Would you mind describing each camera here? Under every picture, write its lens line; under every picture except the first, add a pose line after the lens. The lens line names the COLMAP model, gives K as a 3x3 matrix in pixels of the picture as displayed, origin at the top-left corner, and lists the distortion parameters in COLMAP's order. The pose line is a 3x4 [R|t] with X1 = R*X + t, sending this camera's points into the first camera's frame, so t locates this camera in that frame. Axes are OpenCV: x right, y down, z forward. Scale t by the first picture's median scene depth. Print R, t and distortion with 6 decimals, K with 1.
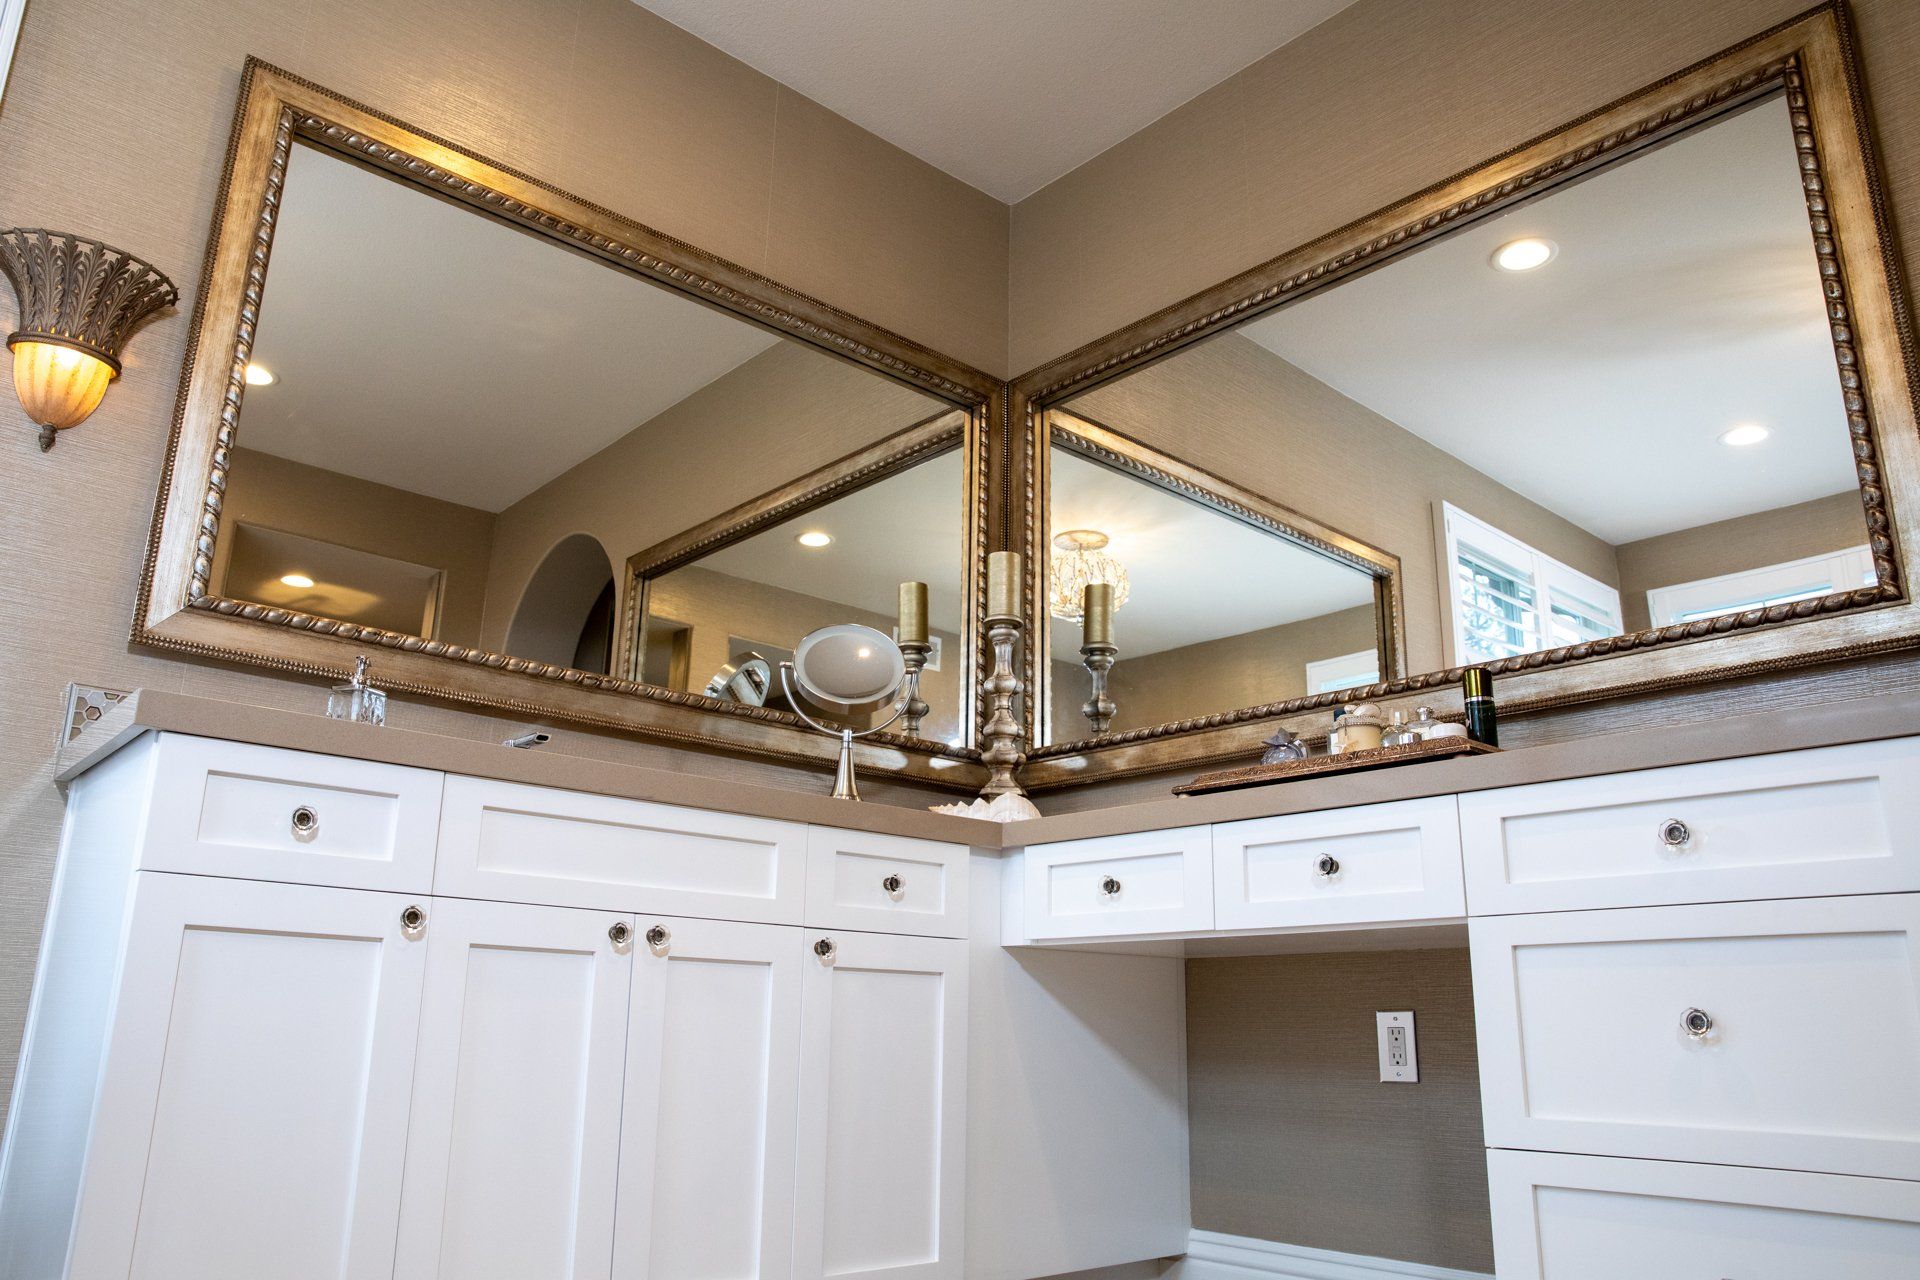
lens RADIAL K [[1362.0, 0, 936.9], [0, 1362.0, 639.1], [0, 0, 1]] dist [-0.110432, 0.088915]
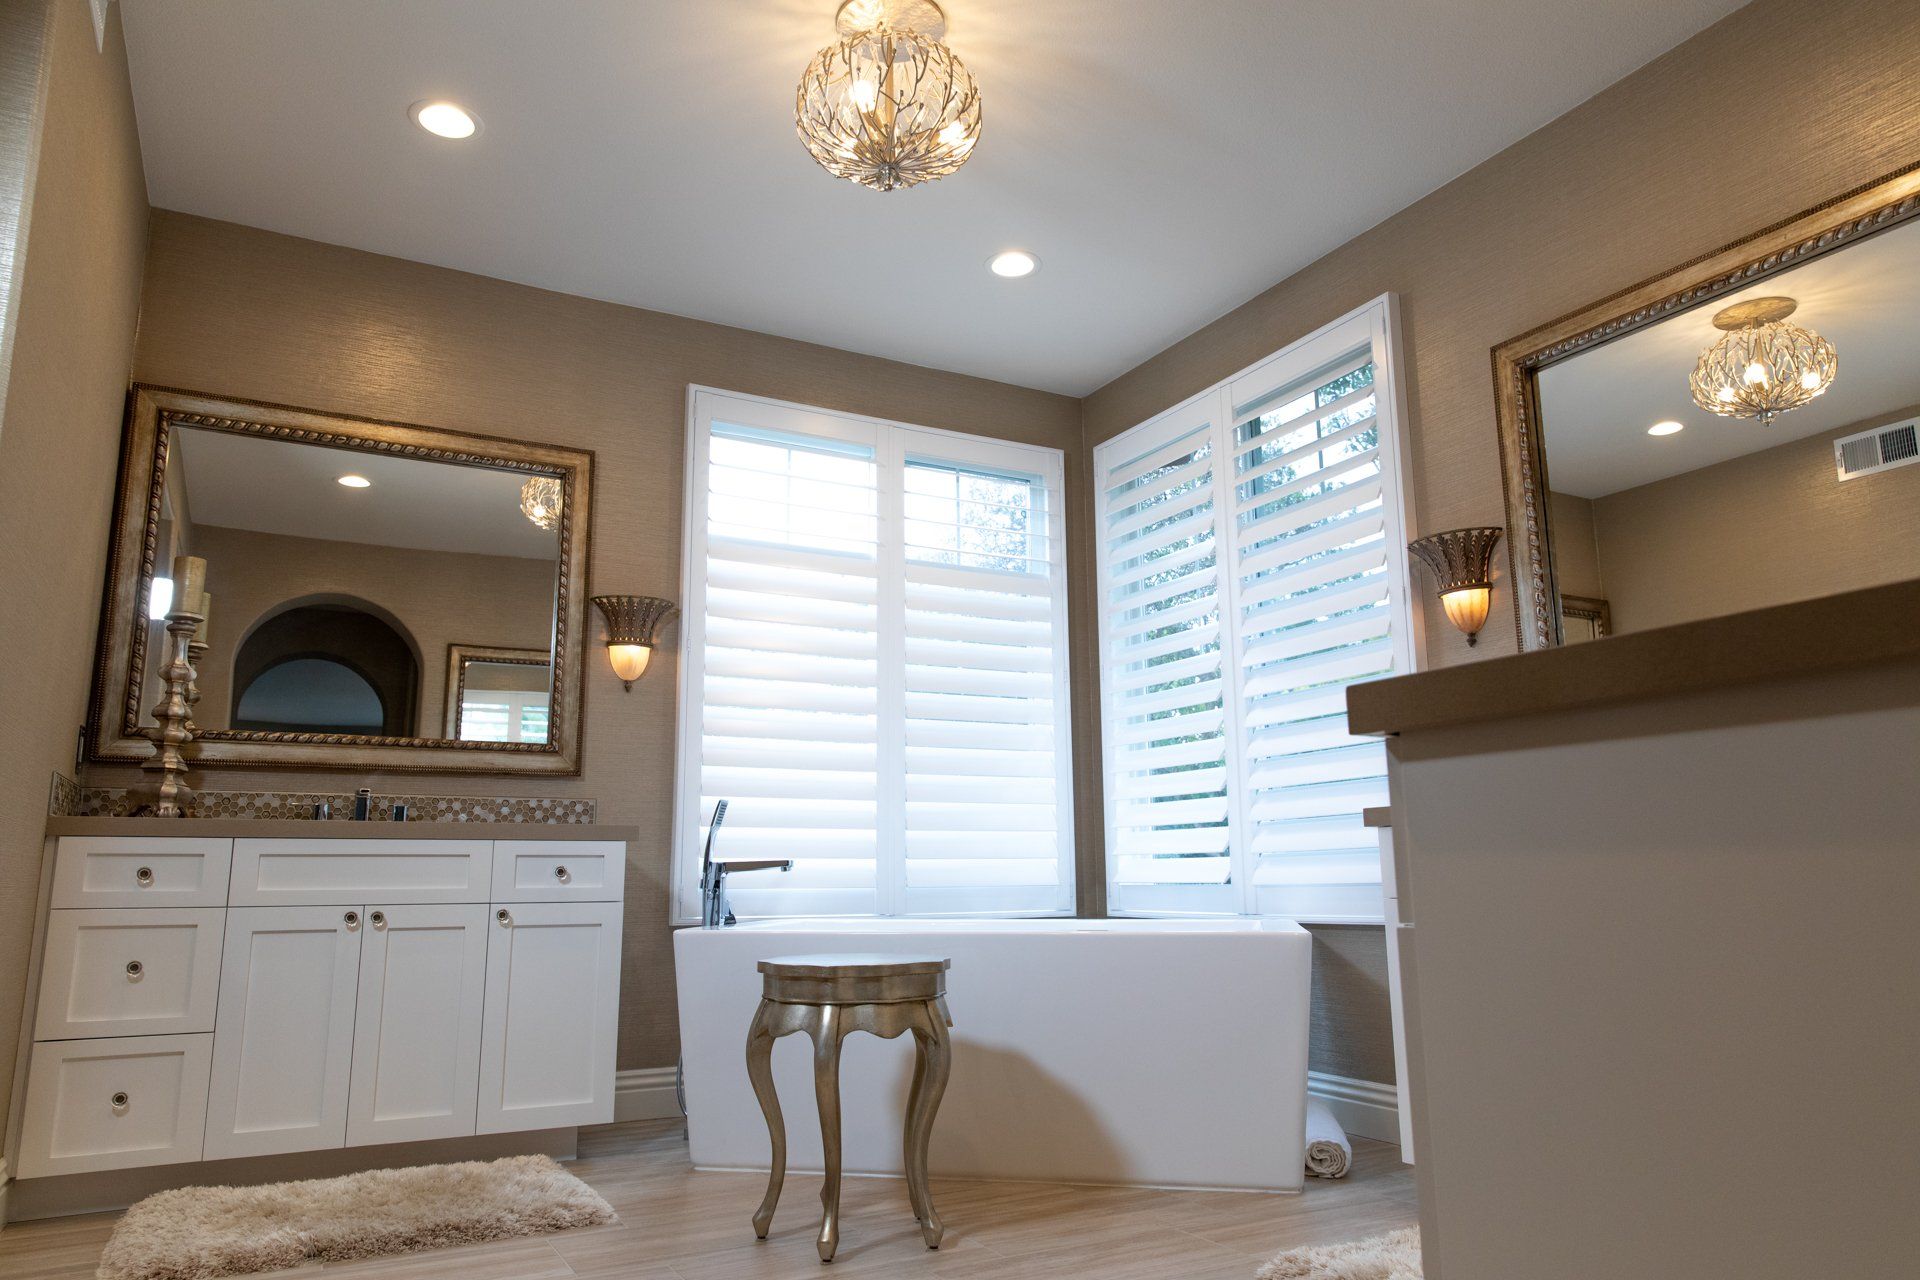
lens RADIAL K [[1269.6, 0, 960.0], [0, 1269.6, 640.0], [0, 0, 1]] dist [0.001551, -0.000267]
pose [[-0.222702, -0.202695, -0.953582, 0.827336], [0.273859, 0.925753, -0.260737, 0.077660], [0.935631, -0.319213, -0.150657, 0.459529]]
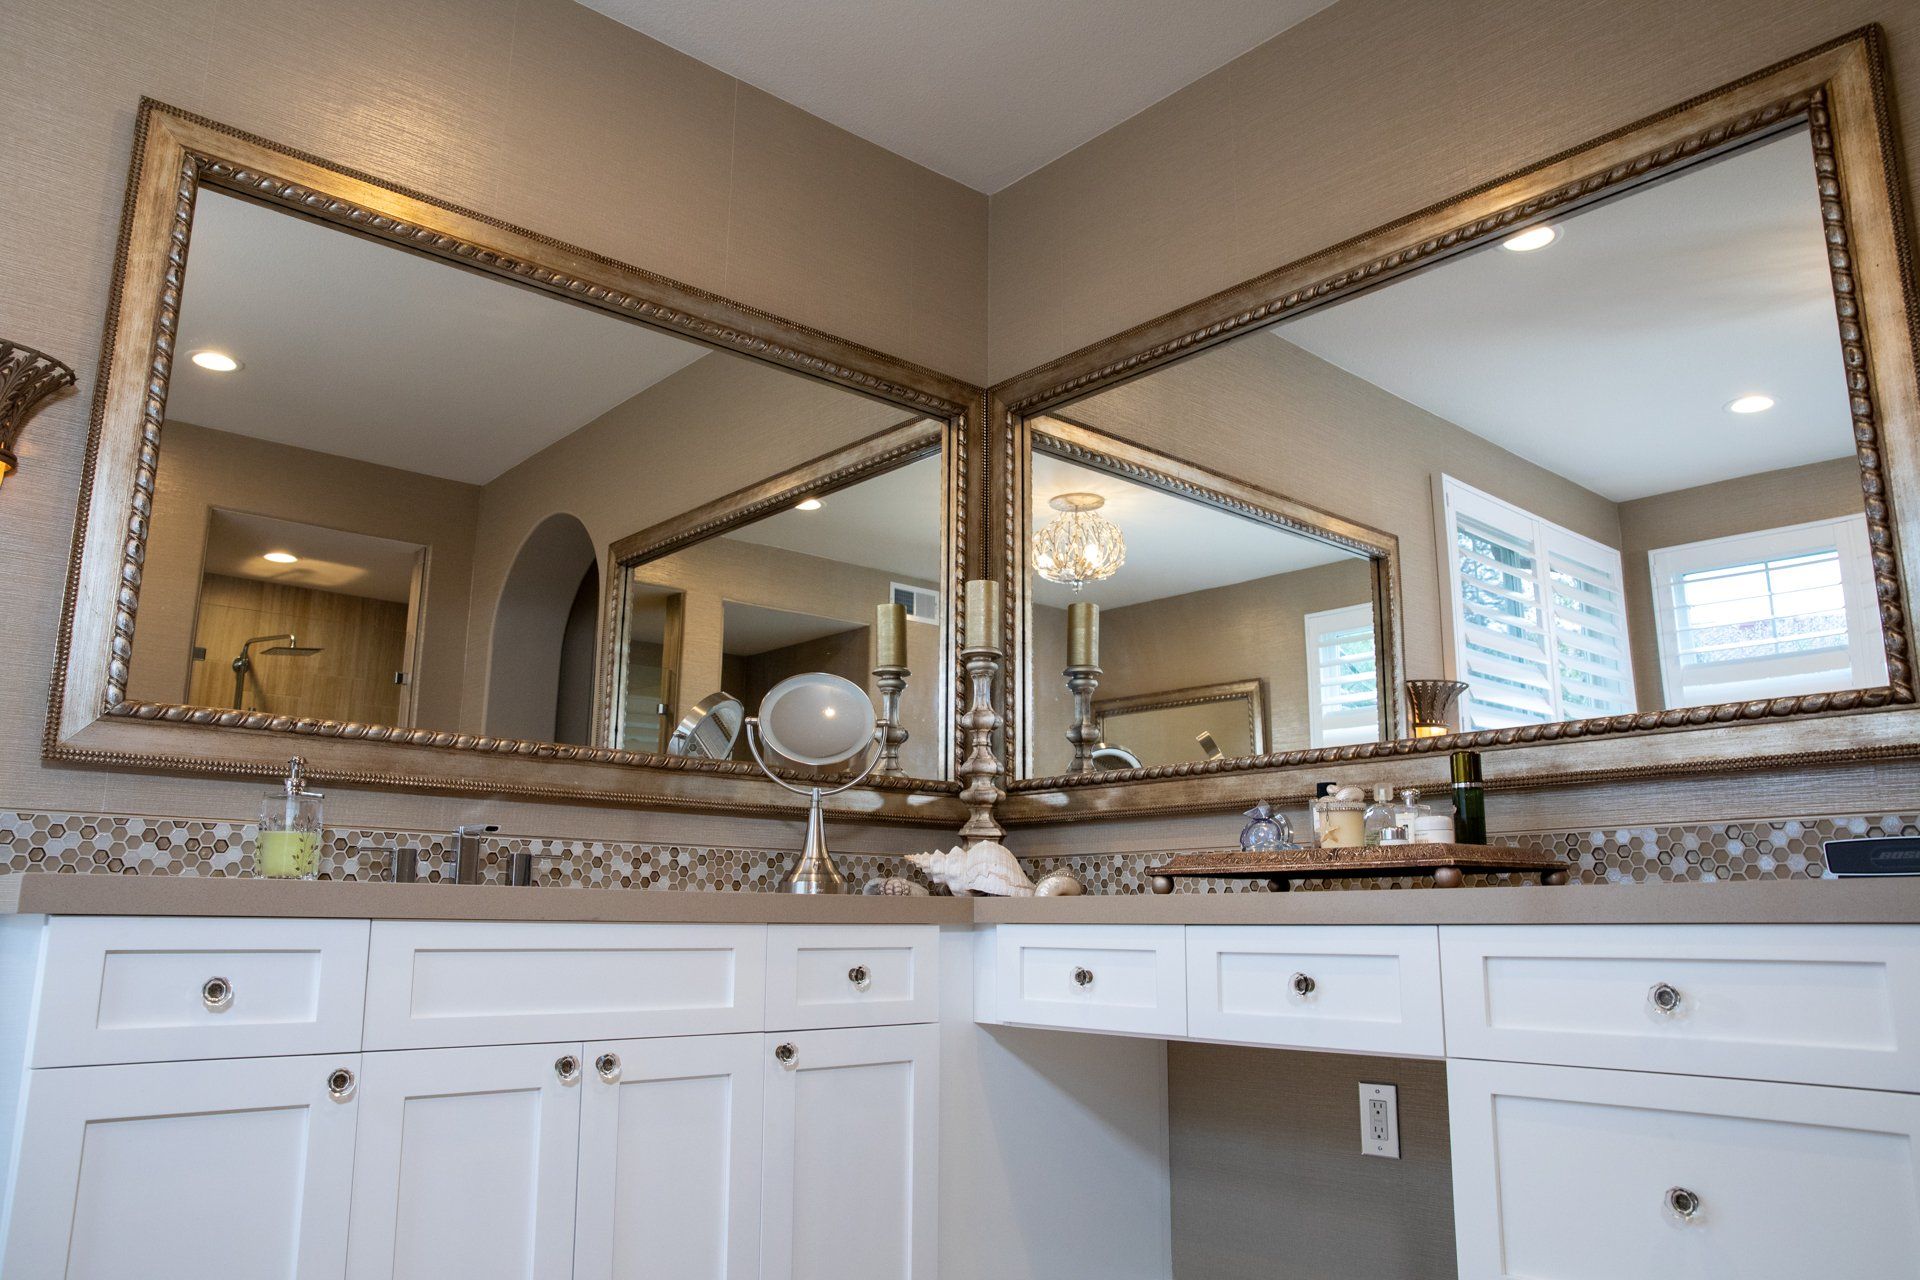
lens RADIAL K [[1345.2, 0, 957.3], [0, 1345.2, 641.6], [0, 0, 1]] dist [-0.108785, 0.087326]
pose [[0.999884, -0.013915, 0.006235, 0.029716], [0.013416, 0.997173, 0.073935, -0.106120], [-0.007246, -0.073843, 0.997244, 0.055409]]
